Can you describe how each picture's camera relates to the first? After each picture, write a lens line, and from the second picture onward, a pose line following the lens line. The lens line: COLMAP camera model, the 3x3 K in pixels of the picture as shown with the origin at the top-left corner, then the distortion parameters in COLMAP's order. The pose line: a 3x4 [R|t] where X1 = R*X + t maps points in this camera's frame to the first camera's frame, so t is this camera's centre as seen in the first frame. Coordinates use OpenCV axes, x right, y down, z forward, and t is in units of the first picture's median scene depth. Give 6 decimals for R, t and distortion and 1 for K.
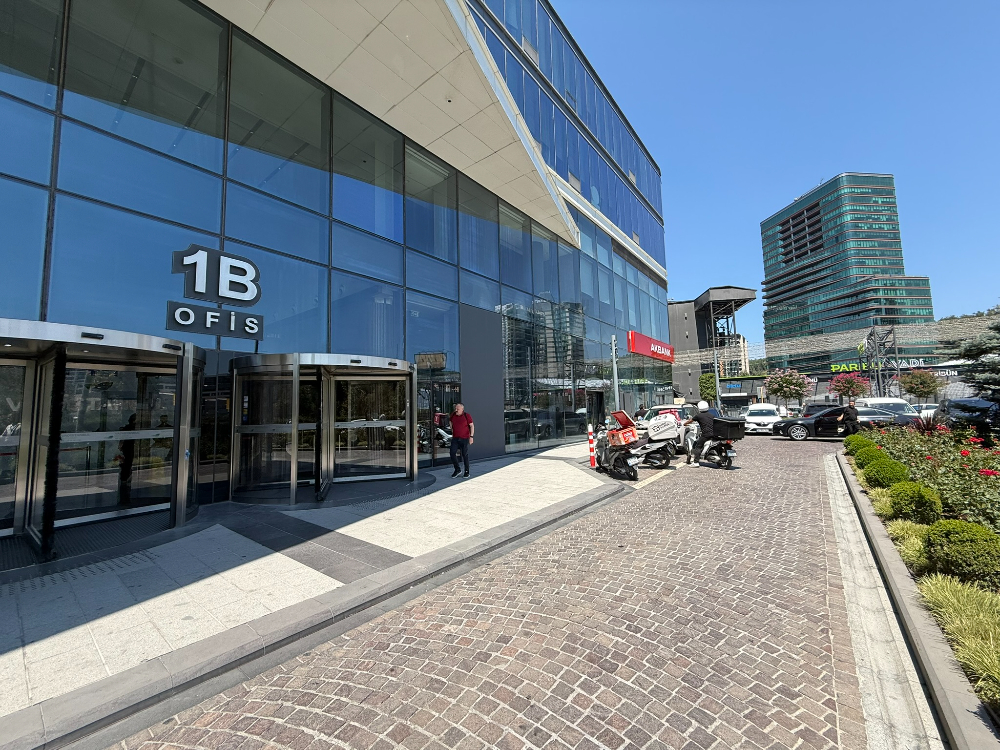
lens RADIAL K [[395.7, 0, 499.7], [0, 395.7, 373.6], [0, 0, 1]] dist [-0.000100, 0.000000]
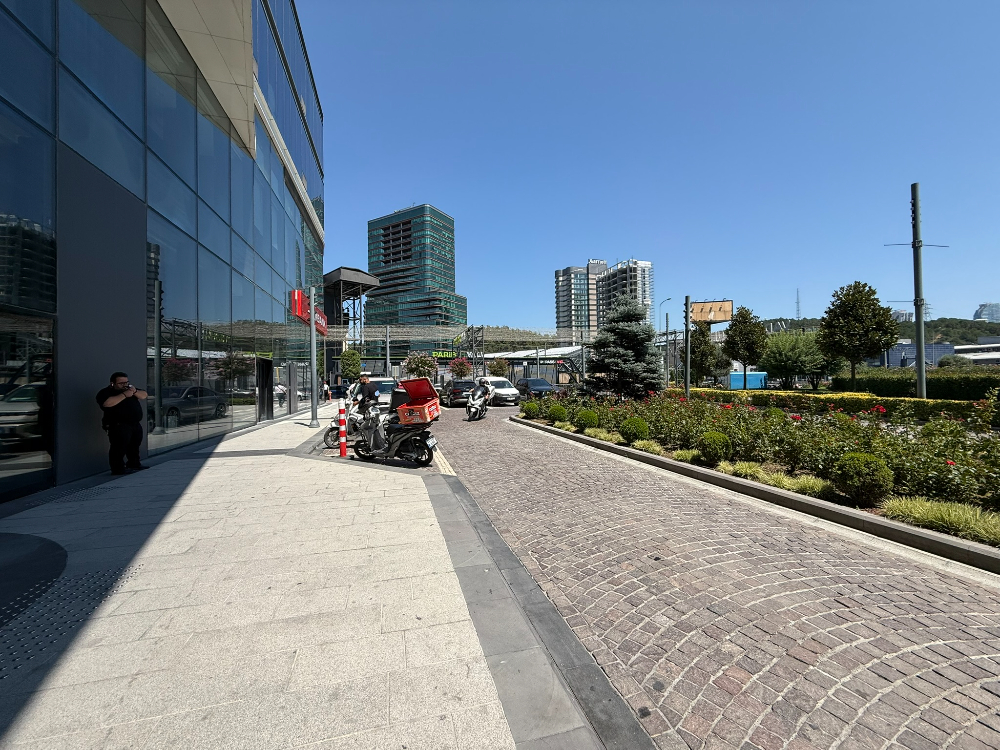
lens RADIAL K [[395.7, 0, 497.8], [0, 395.7, 375.1], [0, 0, 1]] dist [-0.000100, 0.000000]
pose [[0.594924, 0.028038, 0.803293, -0.197463], [-0.073602, 0.997093, 0.019708, 0.055555], [-0.800405, -0.070849, 0.595258, 0.381790]]
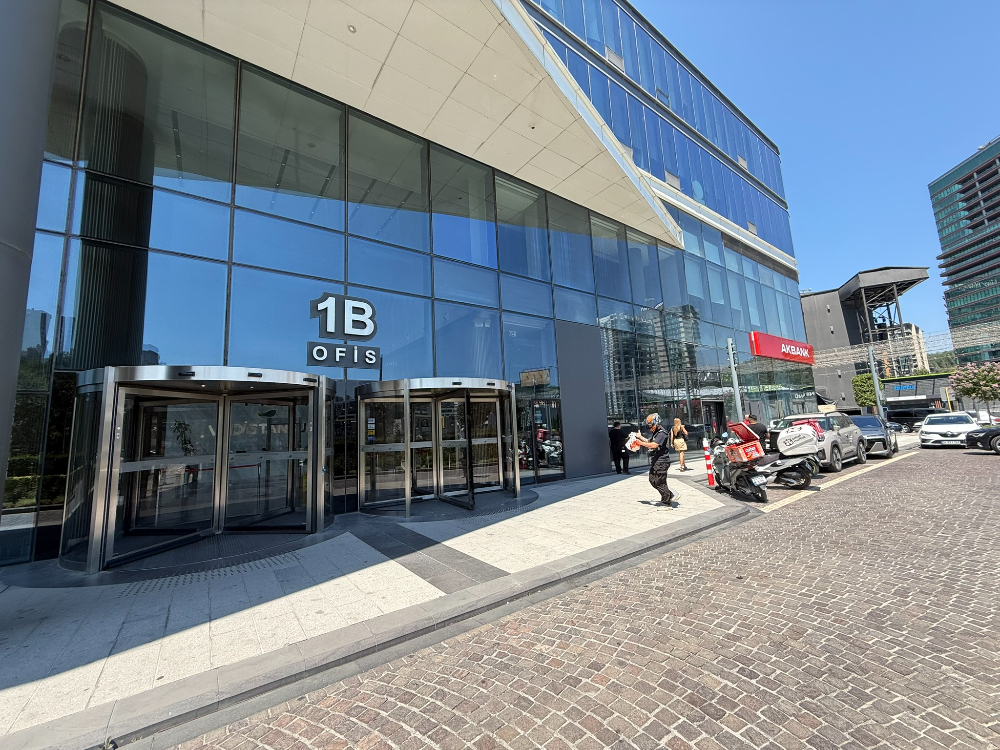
lens RADIAL K [[395.7, 0, 500.0], [0, 395.7, 374.1], [0, 0, 1]] dist [-0.000100, 0.000000]
pose [[0.963843, -0.059127, -0.259829, 0.021571], [0.048984, 0.997770, -0.045347, -0.001205], [0.261930, 0.030980, 0.964589, -0.003092]]
